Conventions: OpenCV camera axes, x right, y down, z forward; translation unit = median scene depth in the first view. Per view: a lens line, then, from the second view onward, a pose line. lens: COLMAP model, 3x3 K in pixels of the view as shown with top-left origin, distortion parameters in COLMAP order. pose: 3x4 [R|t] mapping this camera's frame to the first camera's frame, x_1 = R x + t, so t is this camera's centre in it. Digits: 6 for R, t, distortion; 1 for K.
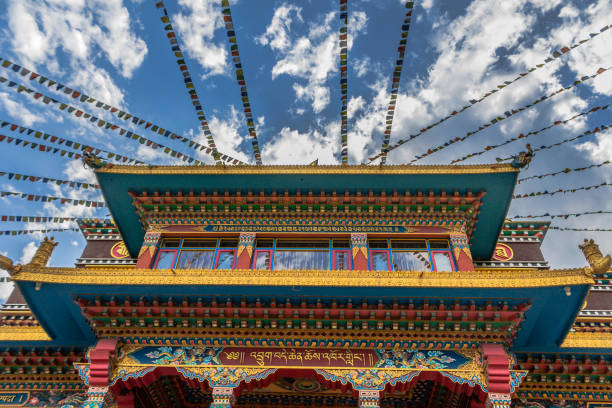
lens RADIAL K [[502.8, 0, 306.0], [0, 502.8, 204.0], [0, 0, 1]] dist [0.021719, 0.008071]
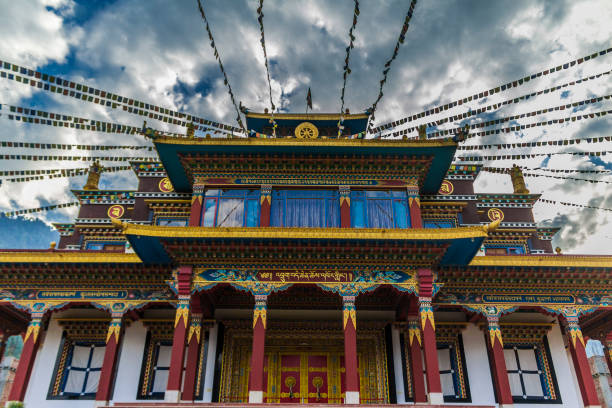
lens RADIAL K [[502.8, 0, 306.0], [0, 502.8, 204.0], [0, 0, 1]] dist [0.021719, 0.008071]
pose [[0.998942, -0.004645, 0.045750, -0.086575], [-0.008970, 0.956091, 0.292931, -0.384678], [-0.045102, -0.293032, 0.955038, -0.466176]]
